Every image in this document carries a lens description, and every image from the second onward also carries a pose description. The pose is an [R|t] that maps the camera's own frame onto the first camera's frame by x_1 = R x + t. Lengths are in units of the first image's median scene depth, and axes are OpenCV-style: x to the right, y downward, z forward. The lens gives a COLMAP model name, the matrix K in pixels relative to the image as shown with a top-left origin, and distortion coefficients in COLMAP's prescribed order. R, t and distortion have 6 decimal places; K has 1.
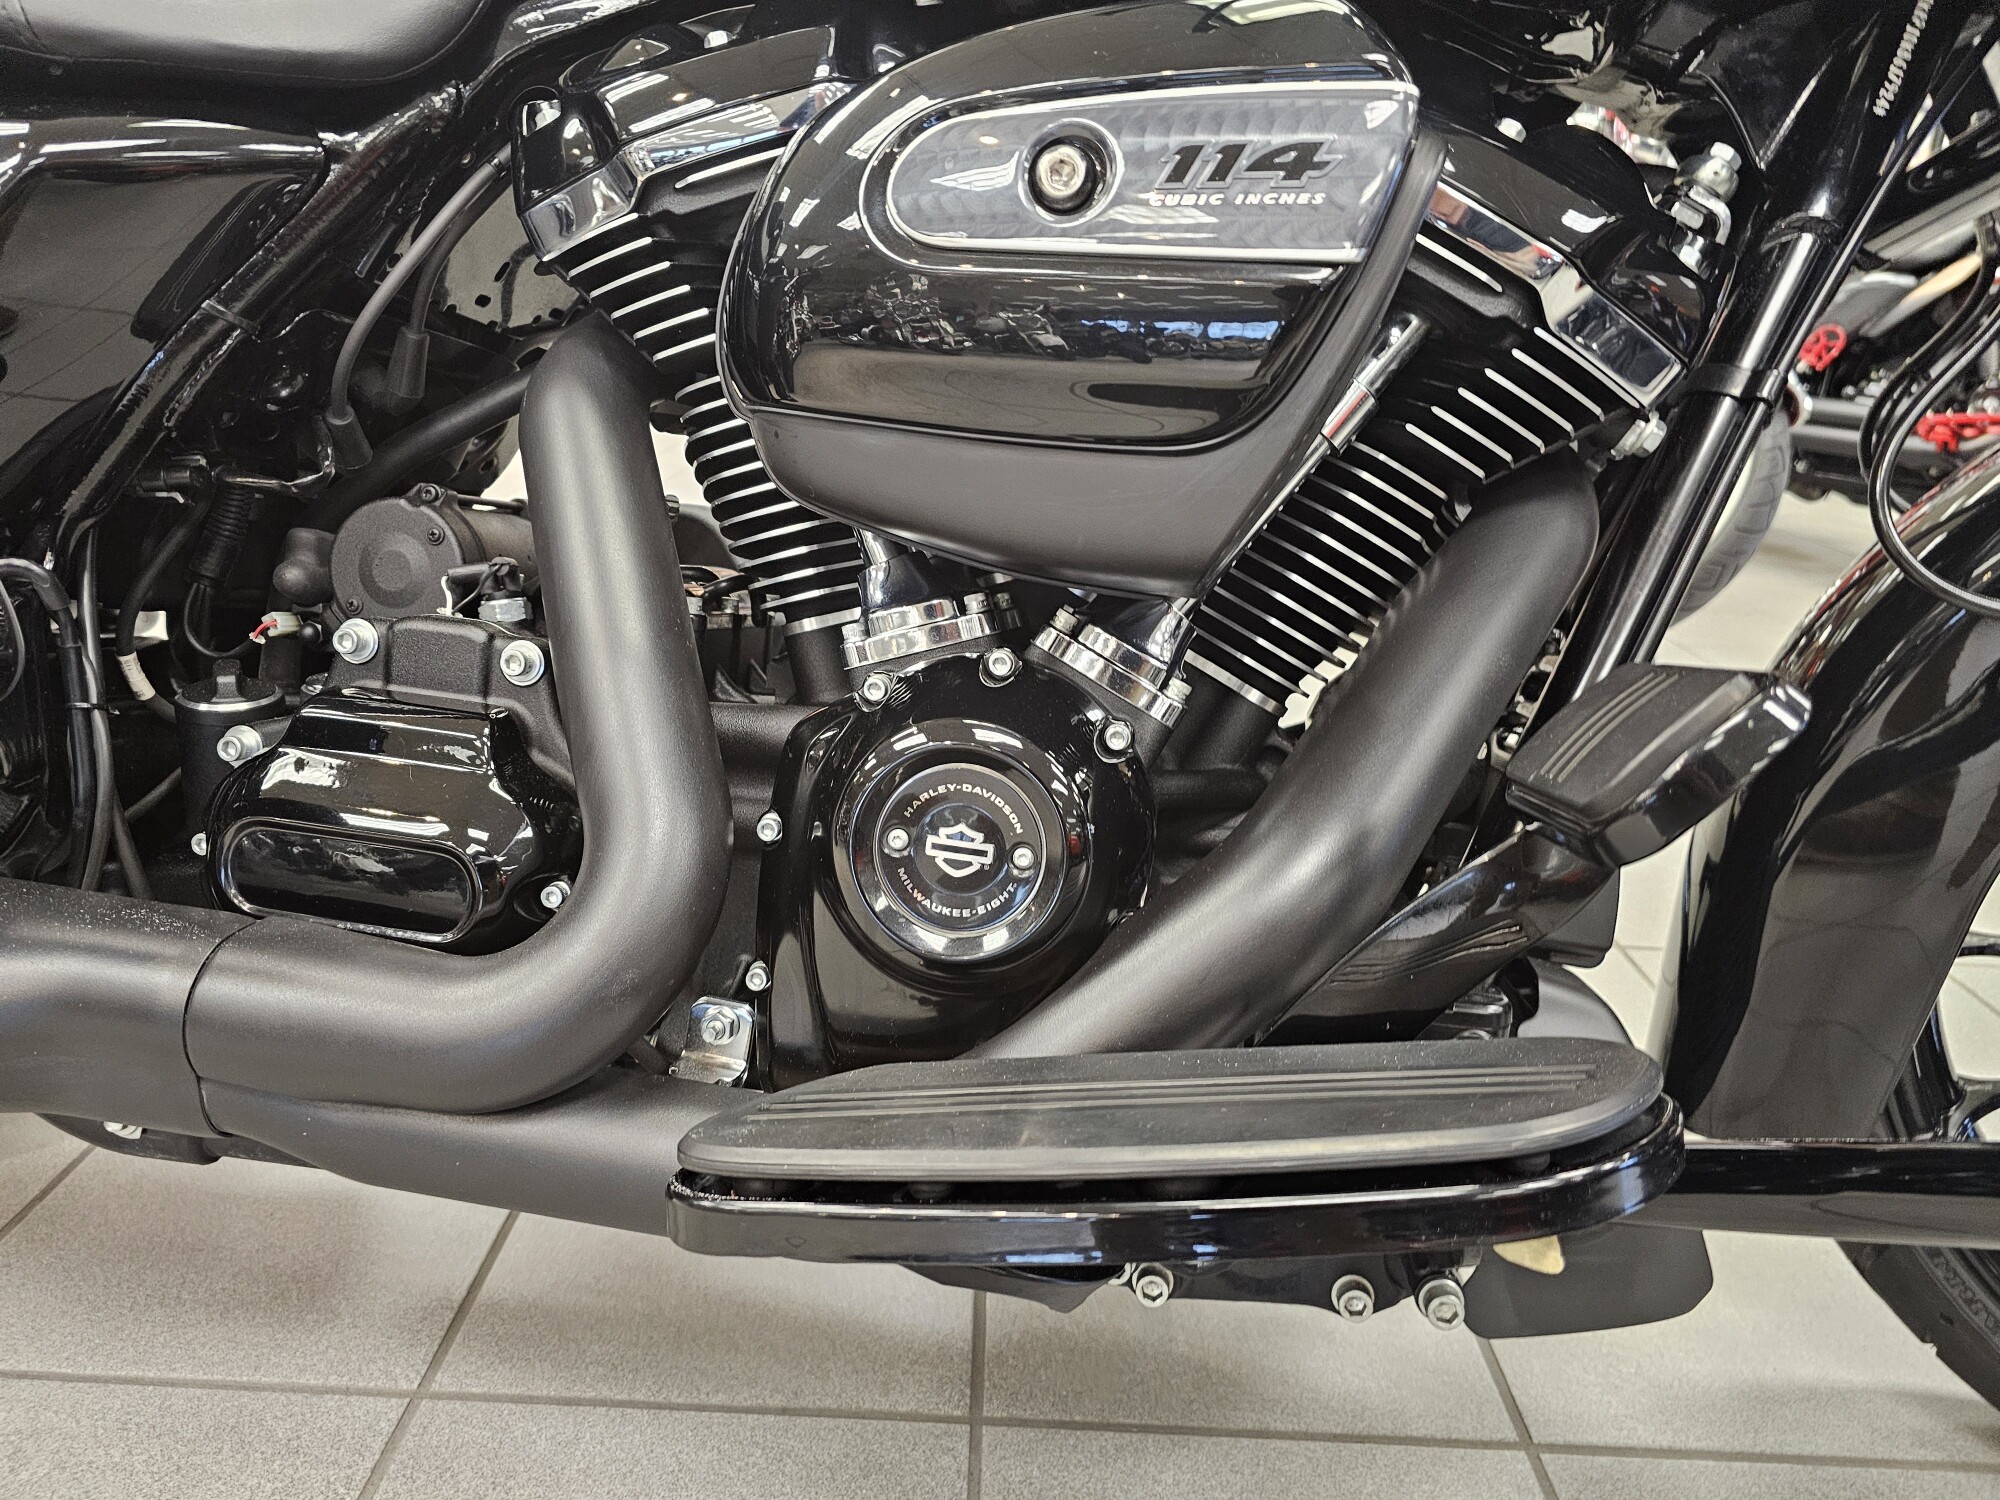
lens RADIAL K [[1376.4, 0, 997.3], [0, 1376.4, 734.7], [0, 0, 1]] dist [0.020276, -0.020627]
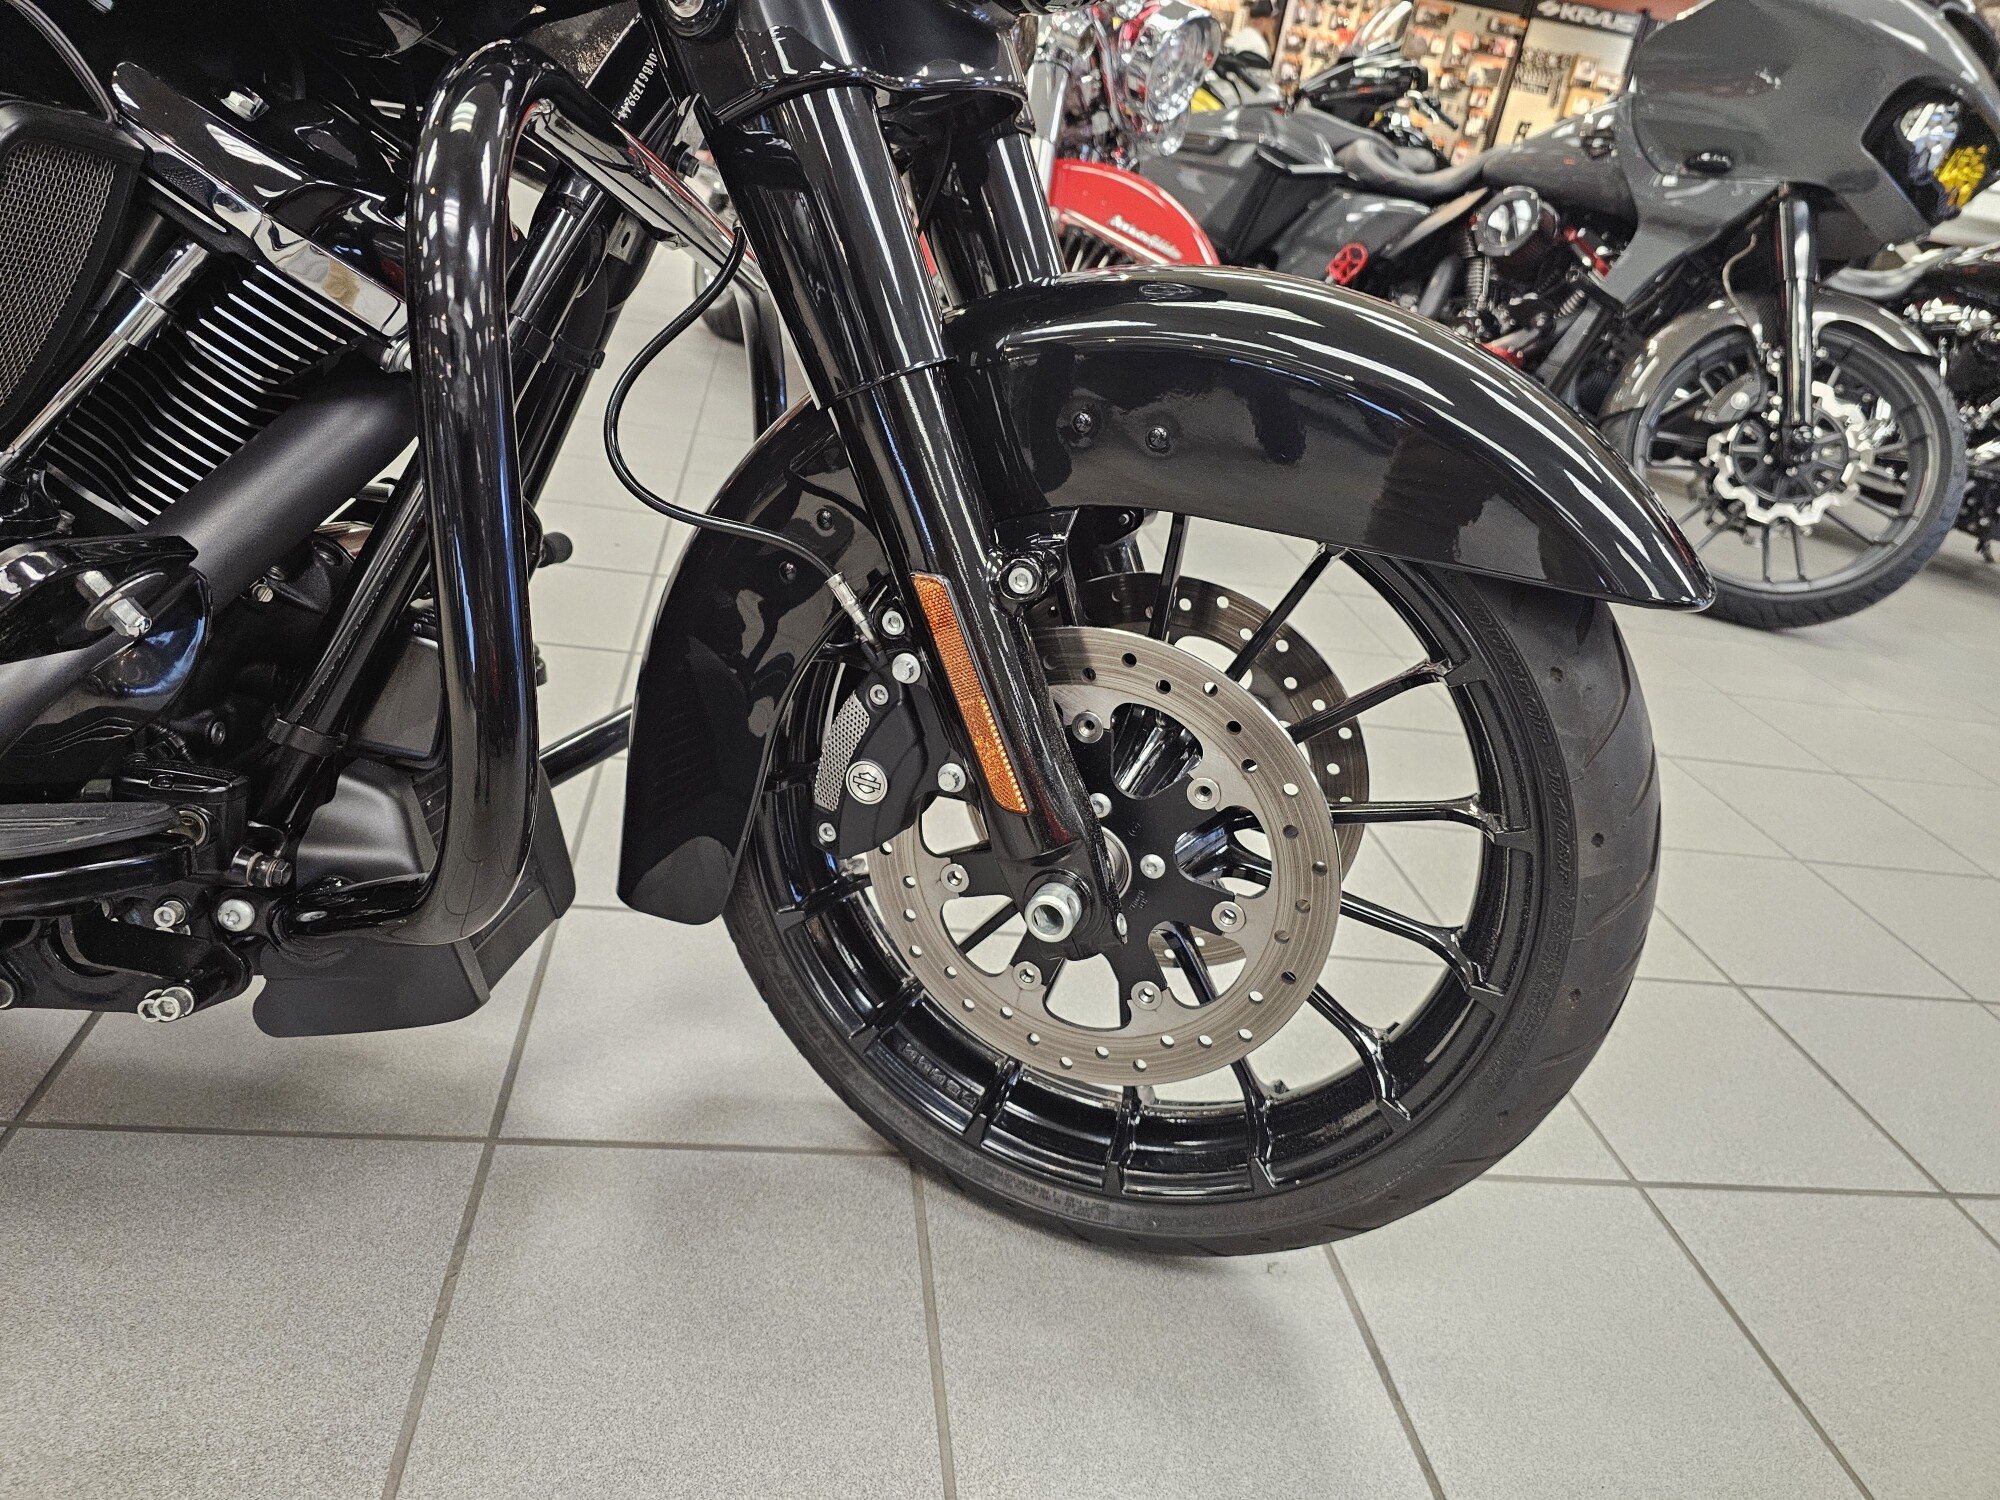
lens RADIAL K [[1364.5, 0, 997.8], [0, 1364.5, 733.9], [0, 0, 1]] dist [0.052273, -0.048562]
pose [[0.983737, 0.046046, 0.173613, 0.757570], [-0.065390, 0.992063, 0.107398, -0.037923], [-0.167289, -0.117004, 0.978940, -0.364093]]
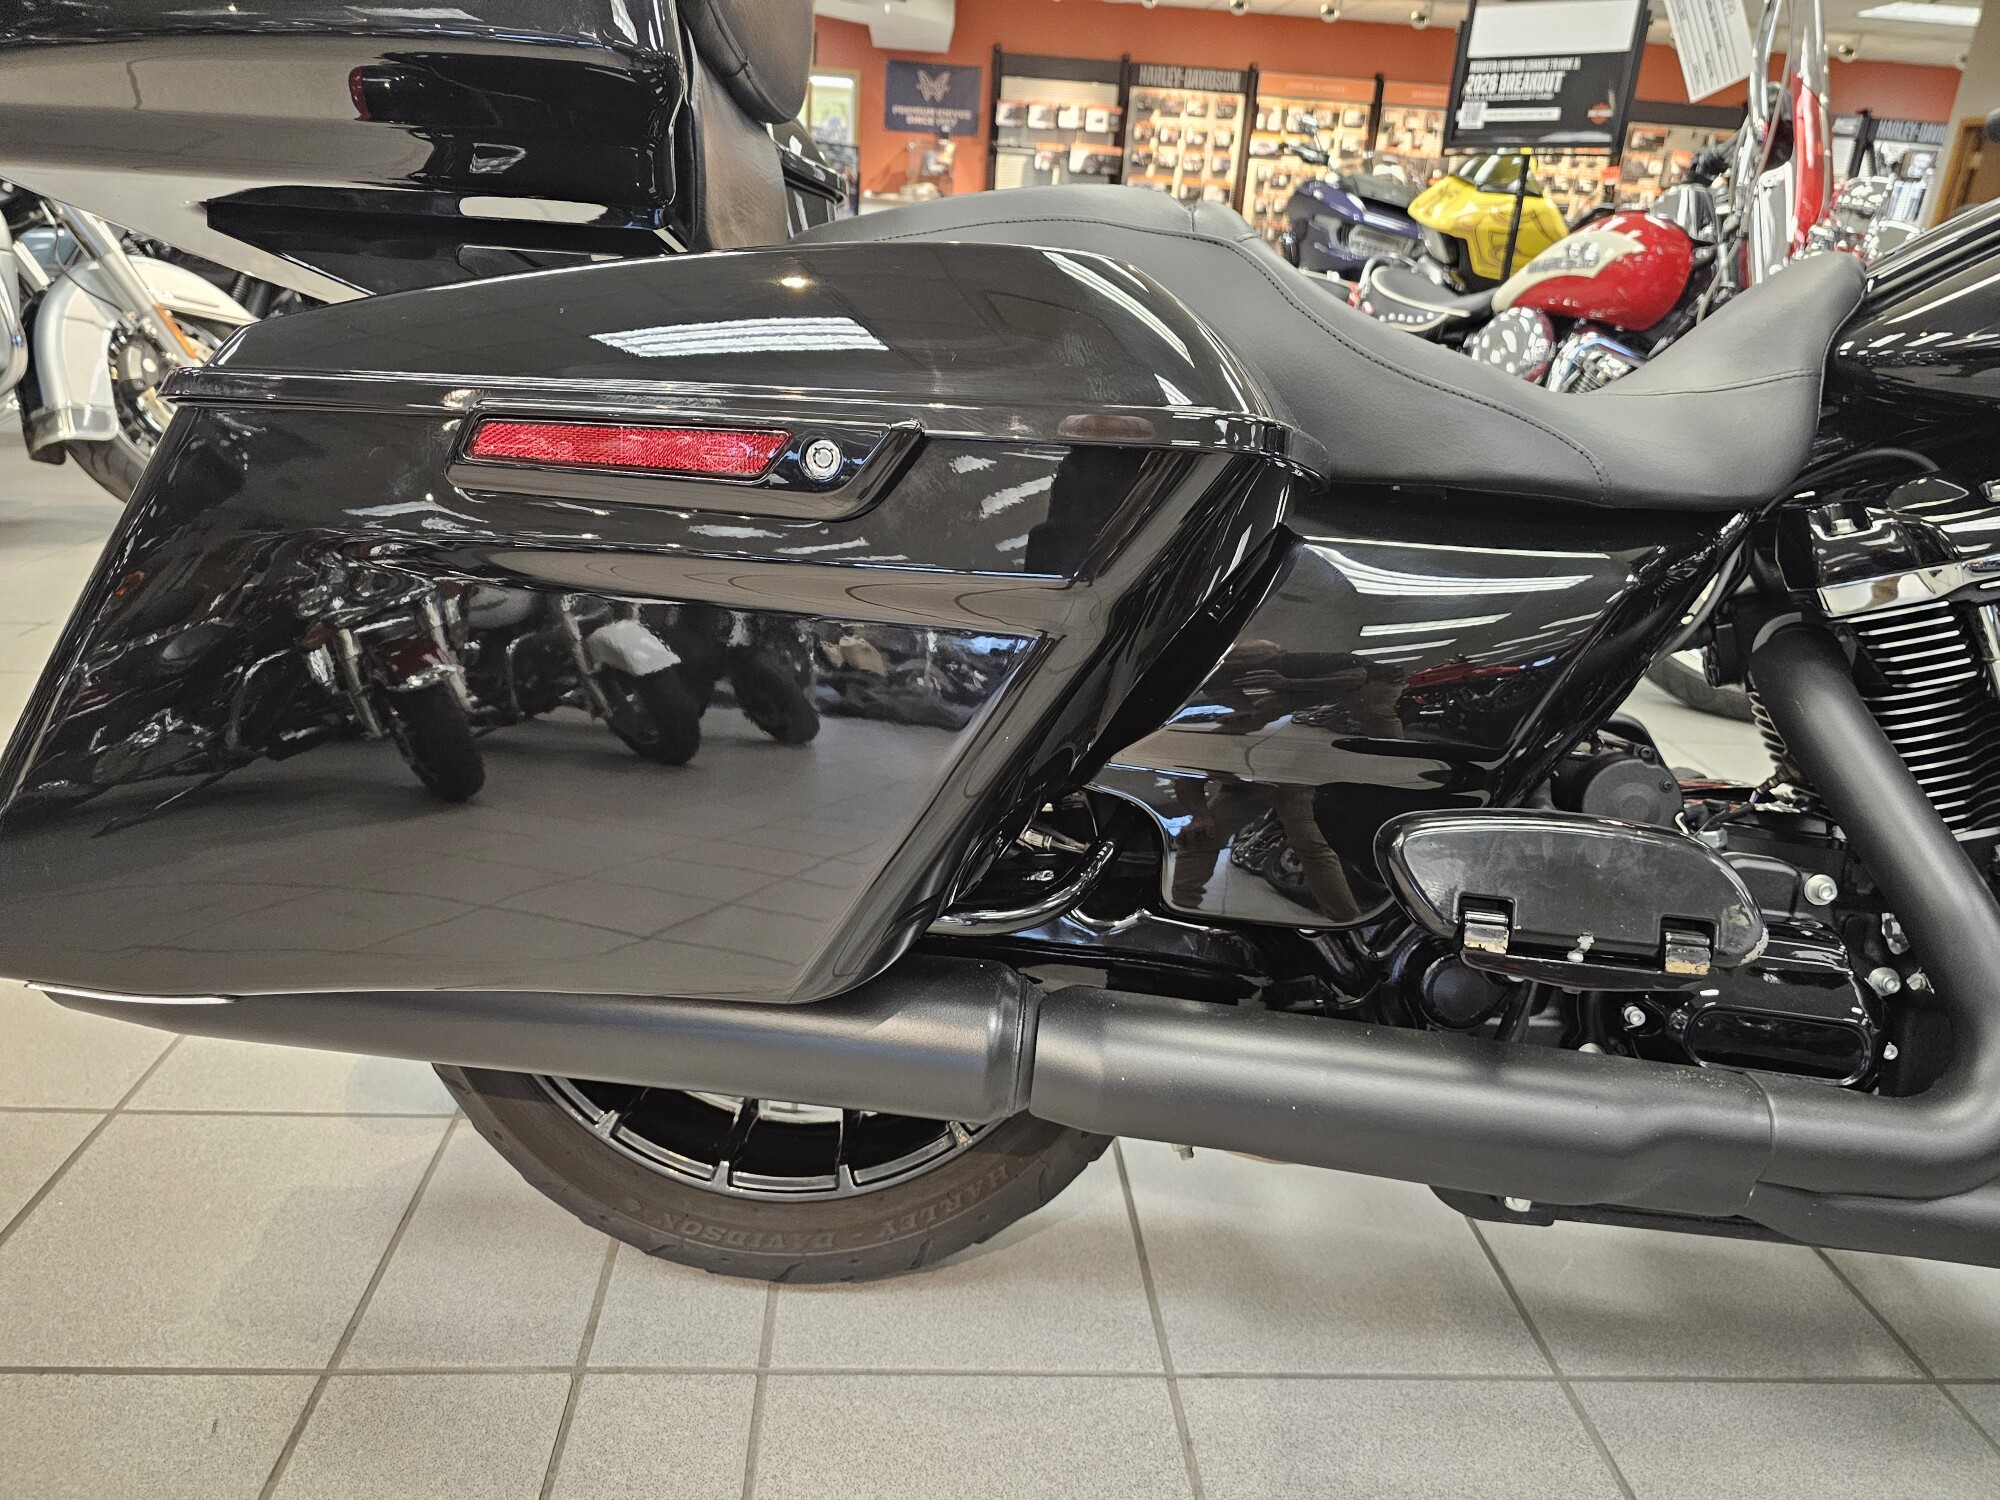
lens RADIAL K [[1370.5, 0, 977.3], [0, 1370.5, 742.9], [0, 0, 1]] dist [0.035947, -0.033796]
pose [[0.997786, -0.007221, 0.066113, -1.346350], [0.005874, 0.999772, 0.020542, -0.237276], [-0.066246, -0.020109, 0.997601, -0.418566]]
